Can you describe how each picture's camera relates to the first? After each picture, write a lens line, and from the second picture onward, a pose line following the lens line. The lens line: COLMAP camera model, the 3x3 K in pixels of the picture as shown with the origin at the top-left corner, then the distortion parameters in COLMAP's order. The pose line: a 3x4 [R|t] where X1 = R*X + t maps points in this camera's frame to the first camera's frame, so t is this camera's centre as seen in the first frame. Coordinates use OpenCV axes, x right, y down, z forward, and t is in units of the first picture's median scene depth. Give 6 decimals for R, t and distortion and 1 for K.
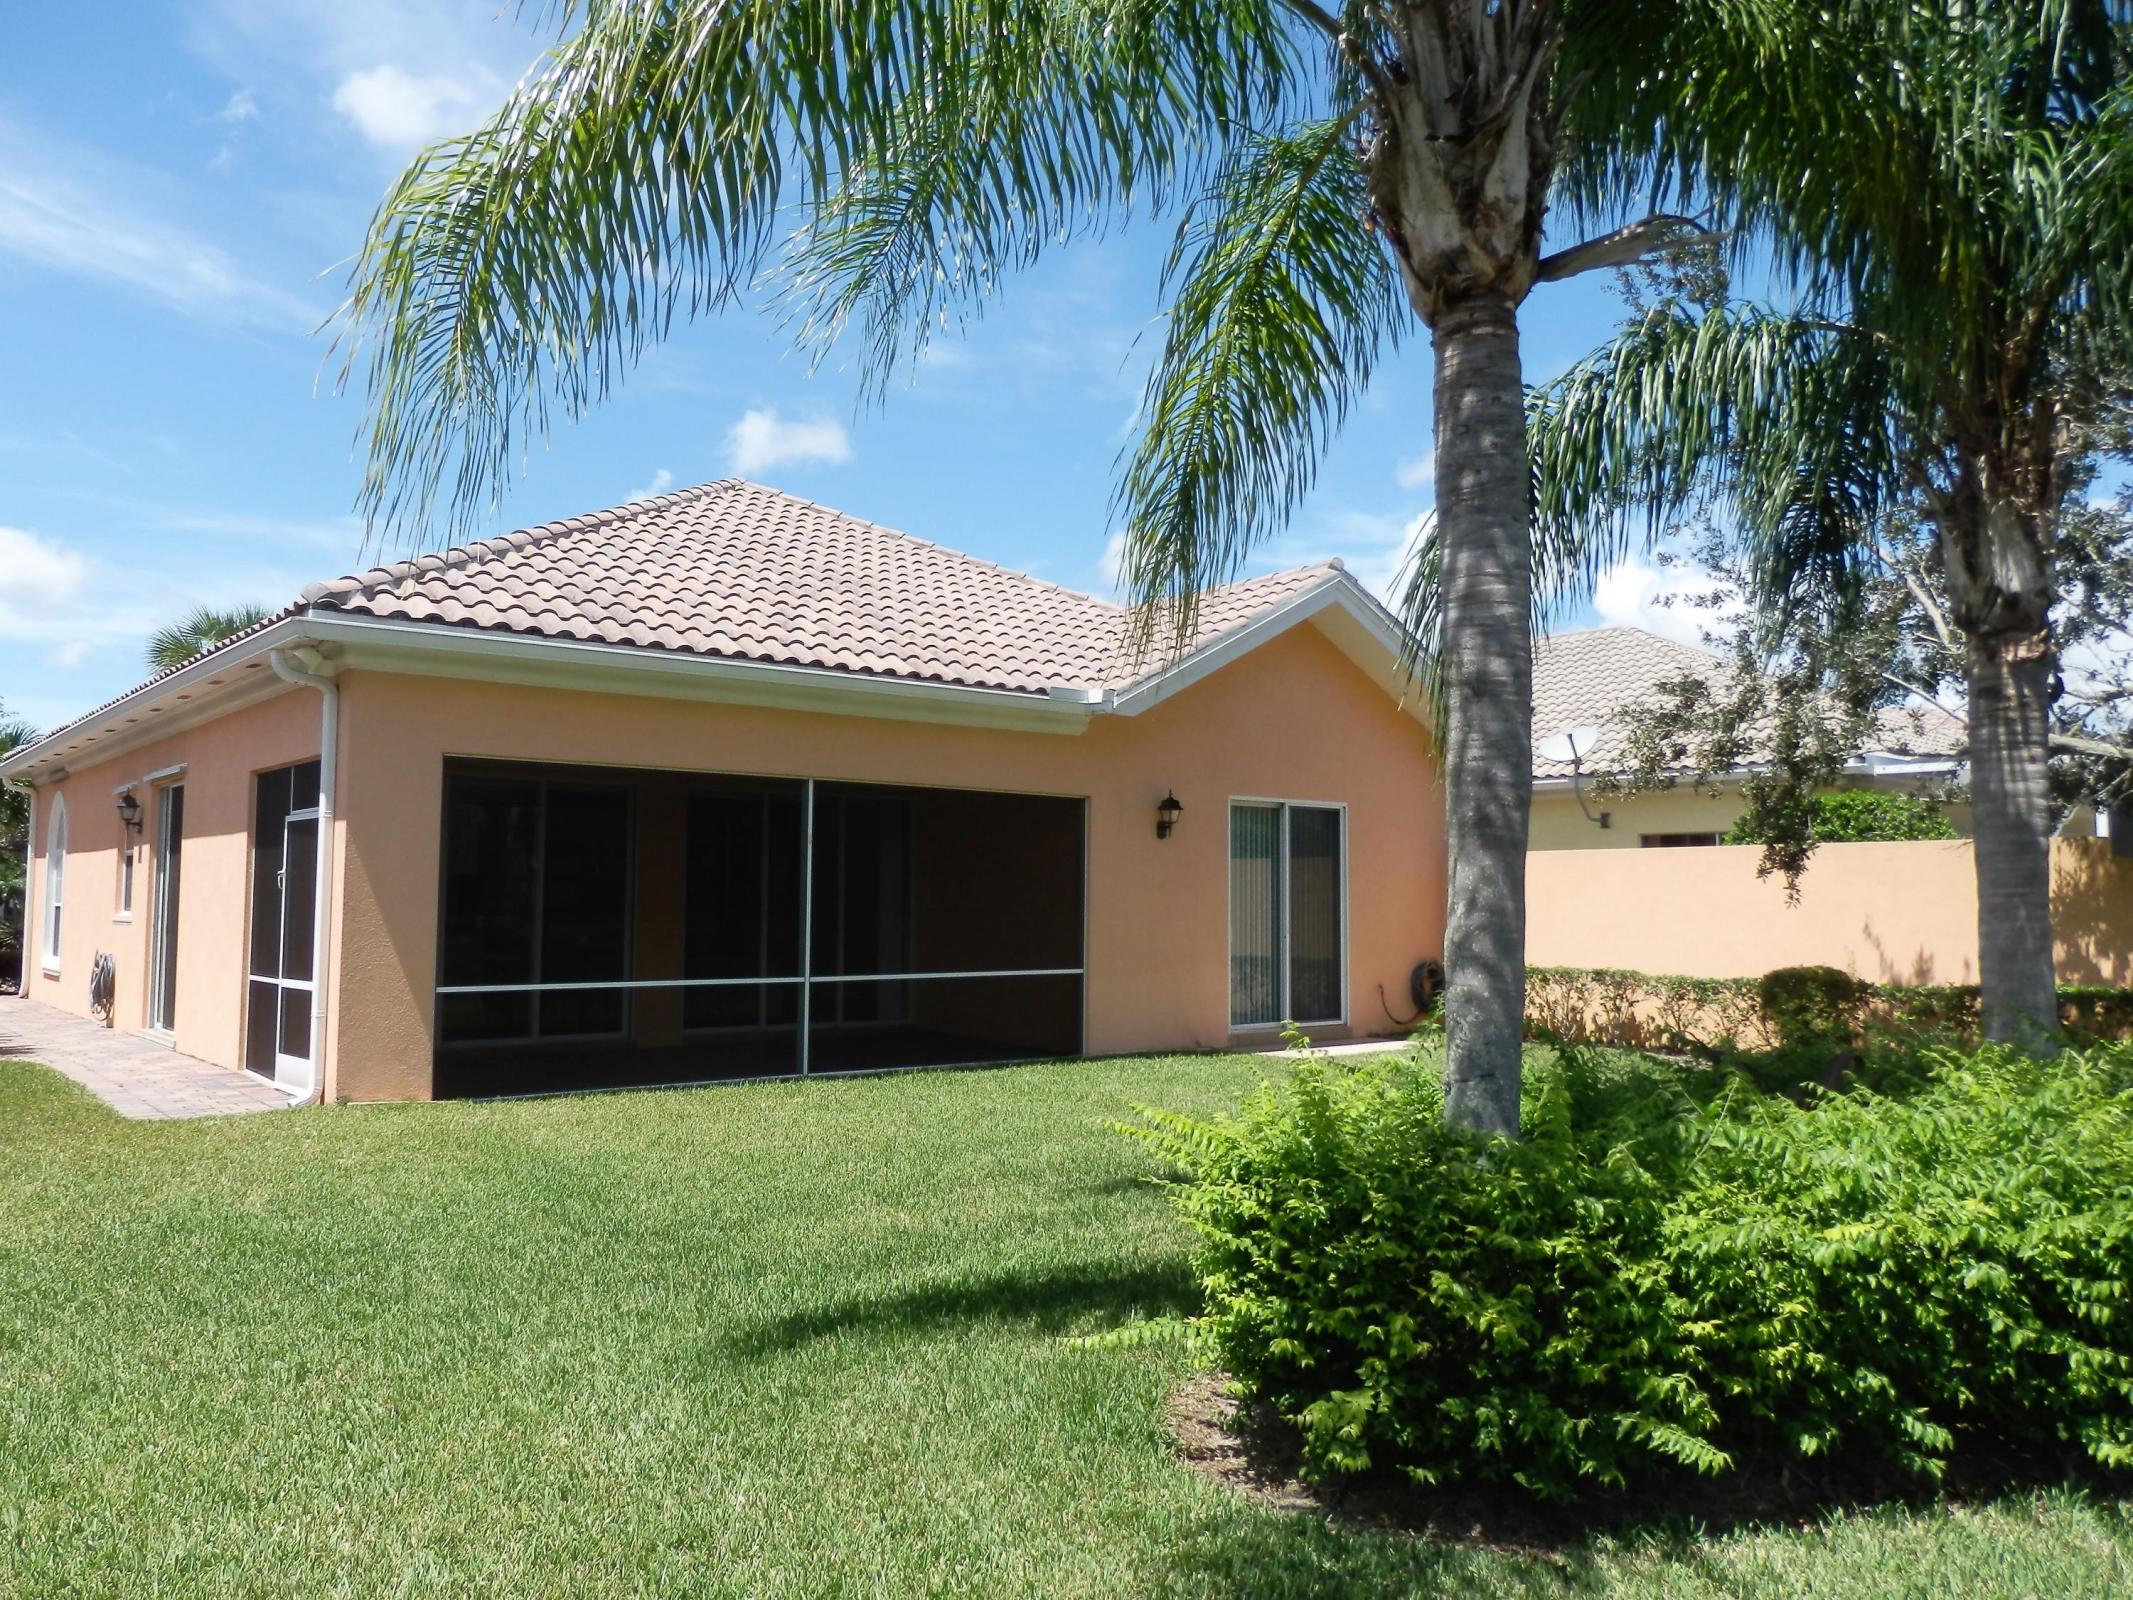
lens RADIAL K [[1563.5, 0, 1066.5], [0, 1563.5, 800.0], [0, 0, 1]] dist [-0.008567, 0.000232]
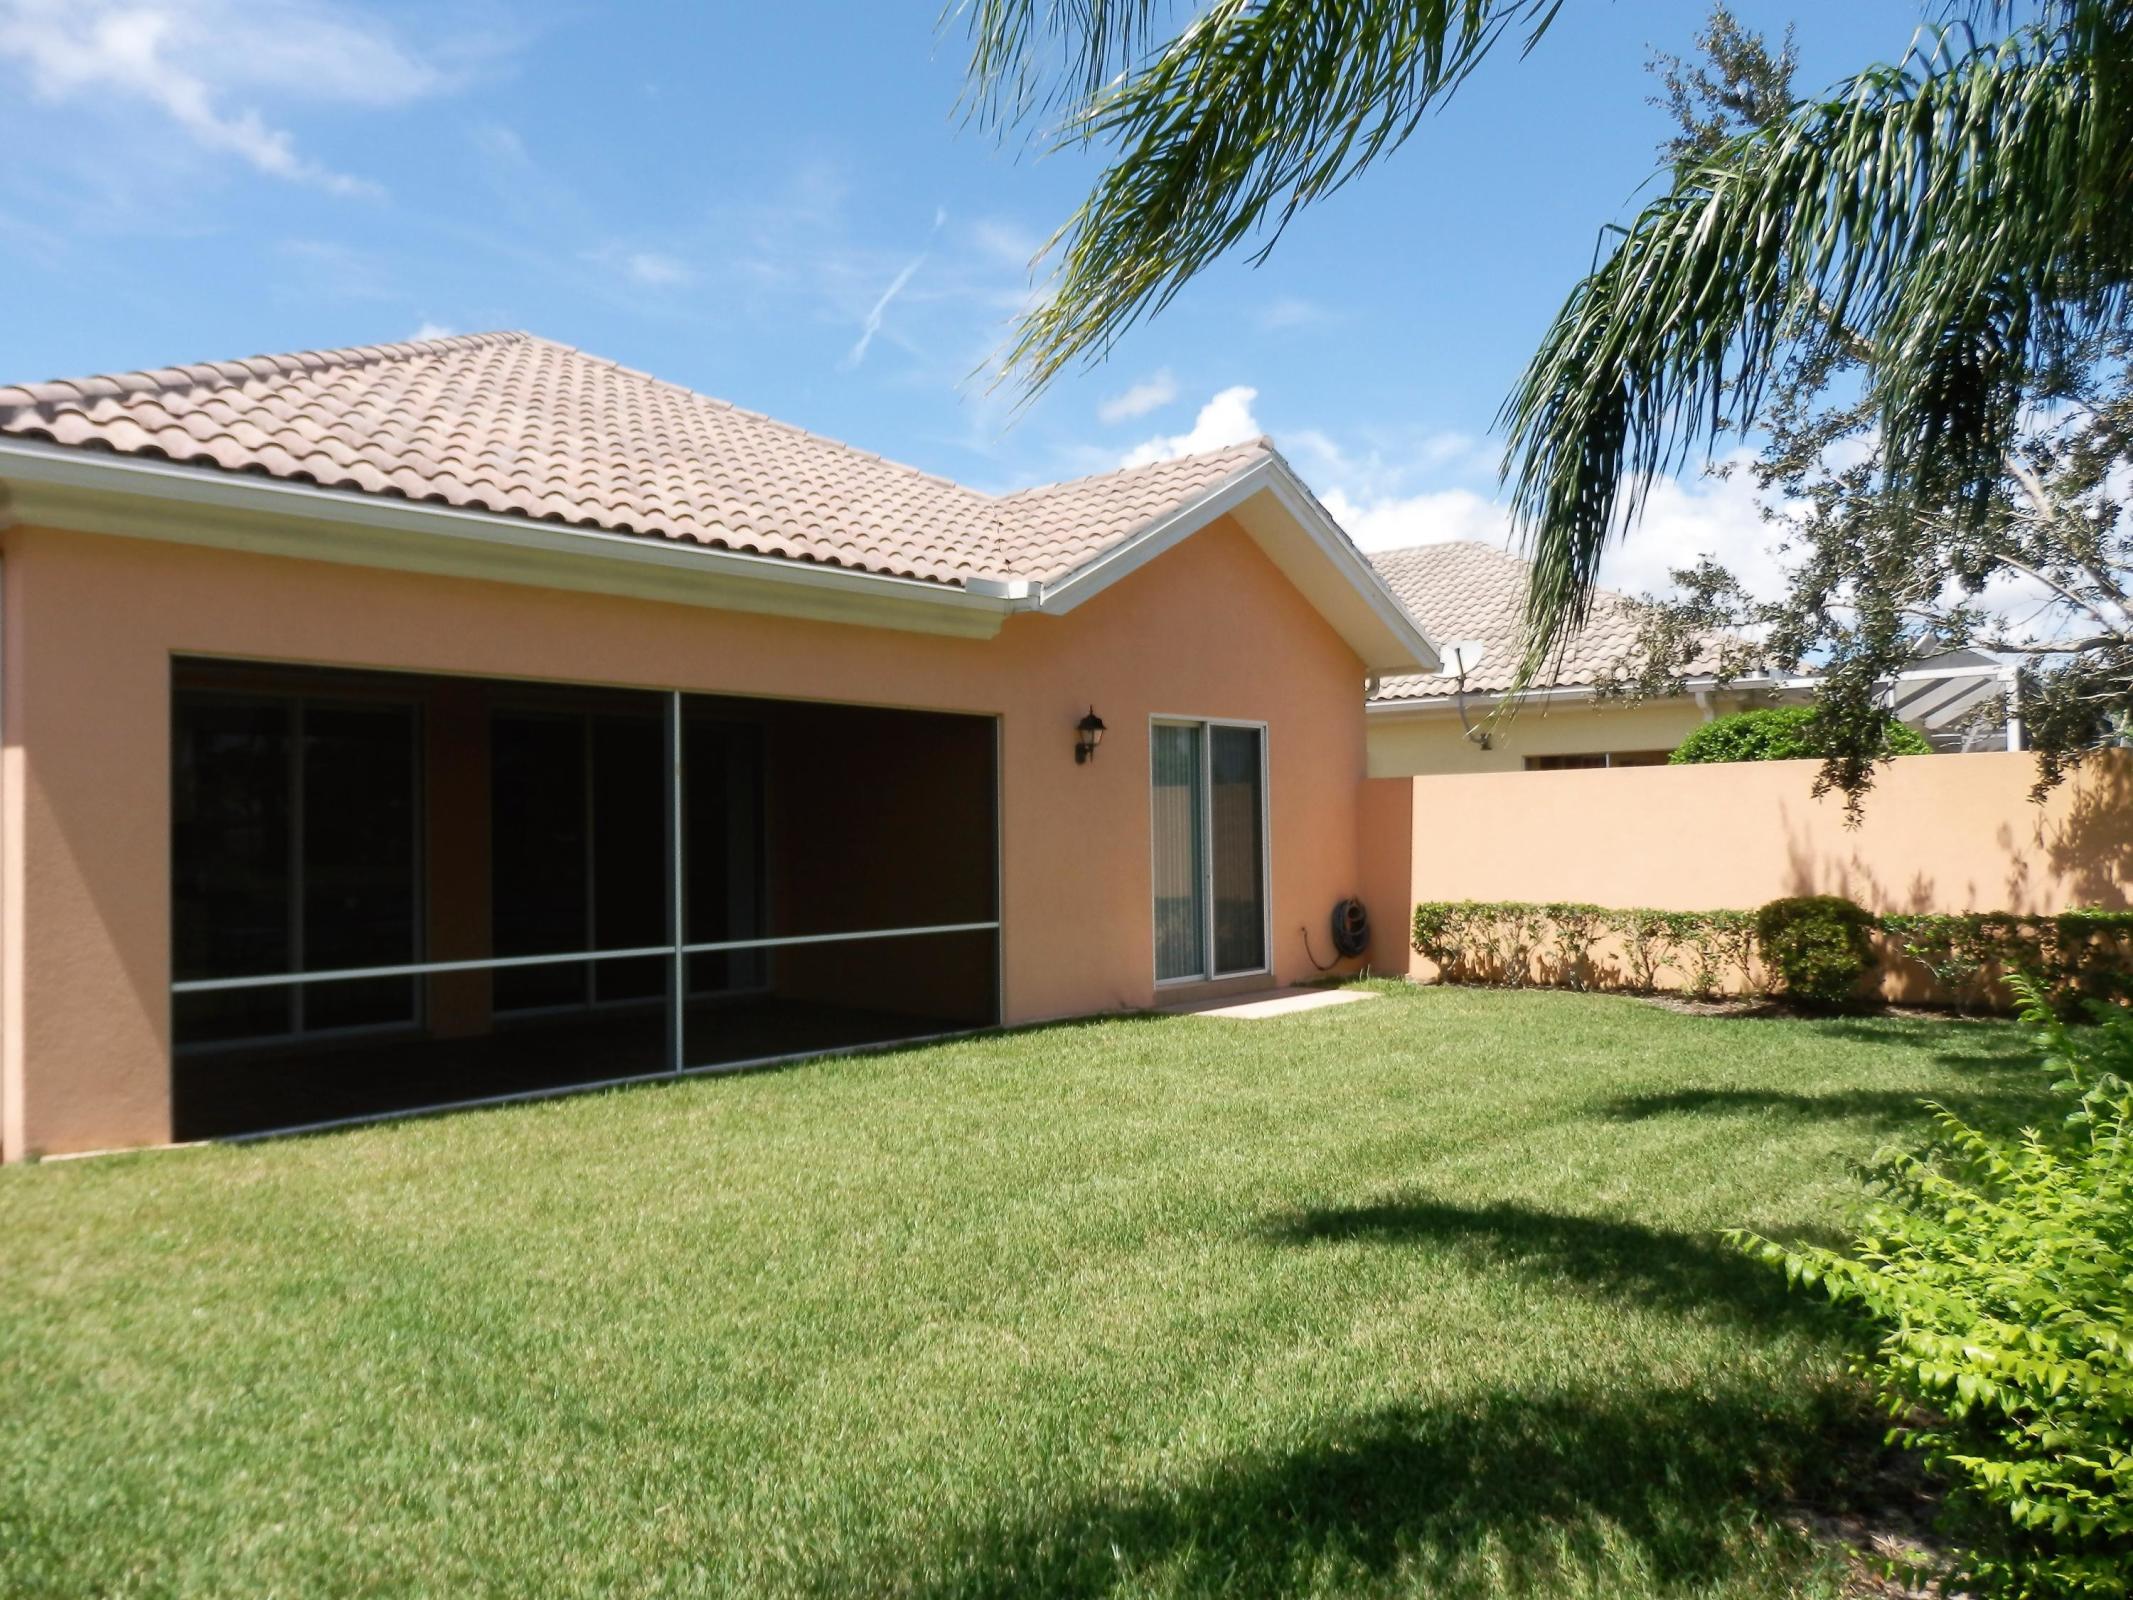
lens RADIAL K [[1572.7, 0, 1066.5], [0, 1572.7, 800.0], [0, 0, 1]] dist [0.009850, -0.003218]
pose [[0.986662, -0.017361, 0.161853, -0.091237], [0.010564, 0.999029, 0.042762, 0.008502], [-0.162438, -0.040482, 0.985888, 0.180552]]
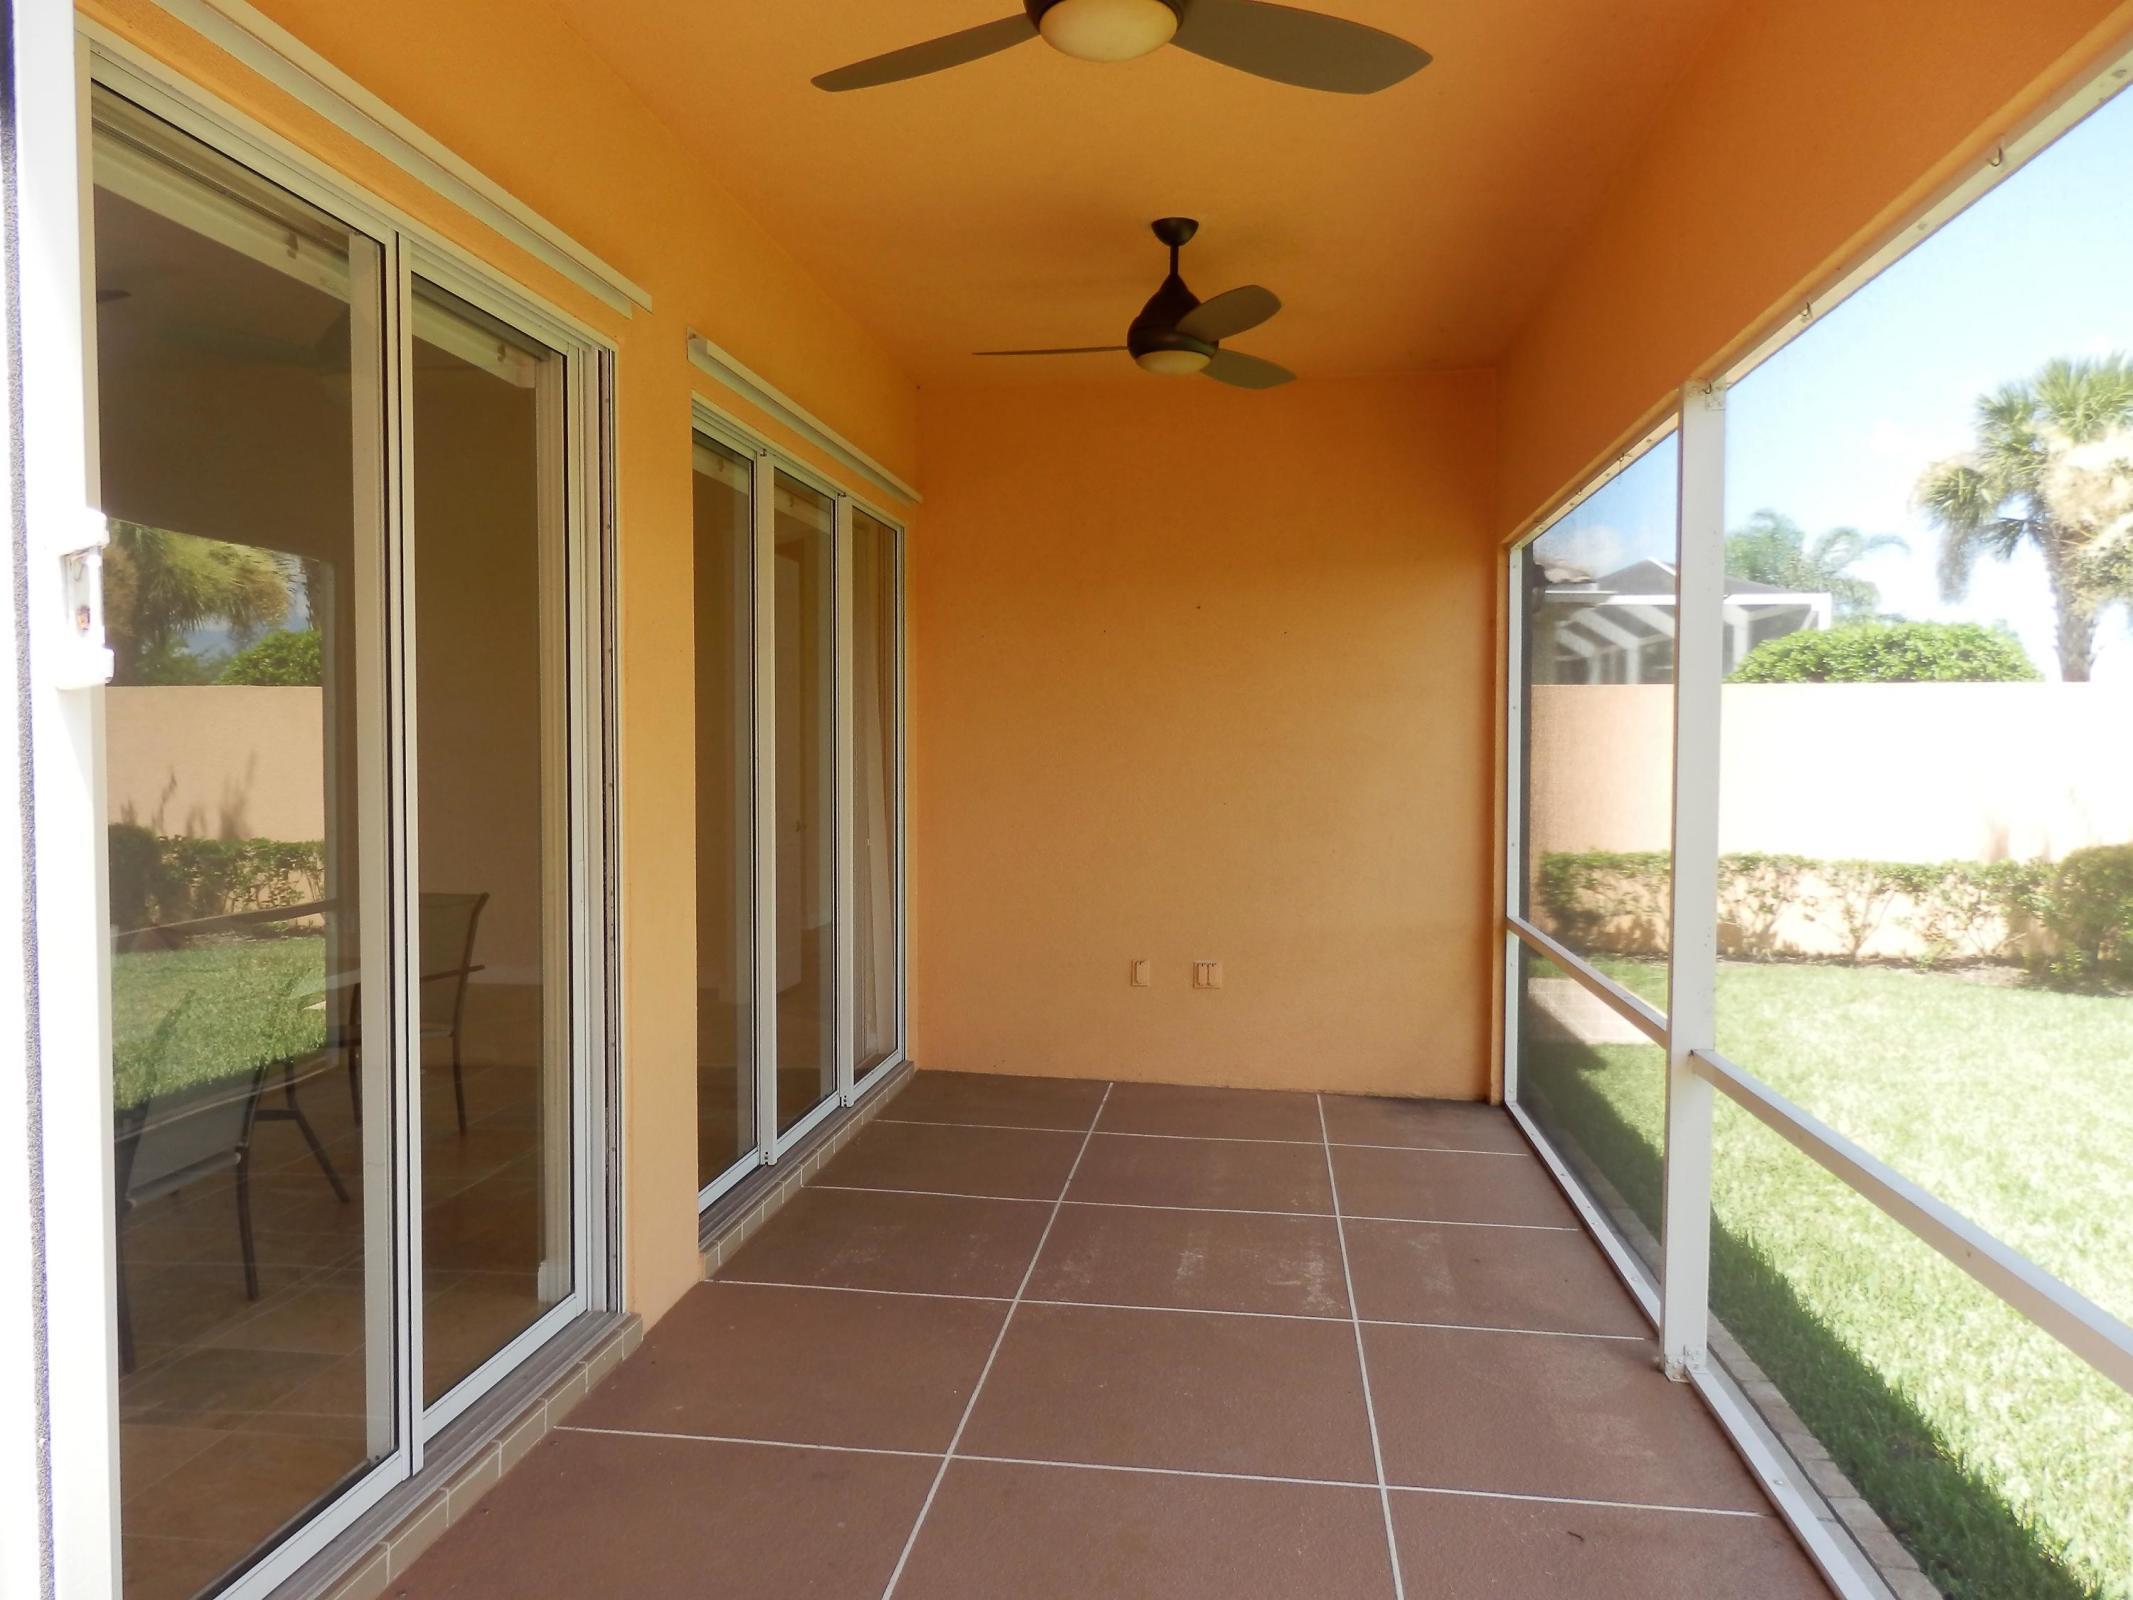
lens RADIAL K [[1563.5, 0, 1066.5], [0, 1563.5, 800.0], [0, 0, 1]] dist [-0.008567, 0.000232]
pose [[0.725568, -0.035042, 0.687258, -0.420224], [-0.035490, 0.995468, 0.088226, 0.036586], [-0.687235, -0.088405, 0.721036, 0.804905]]
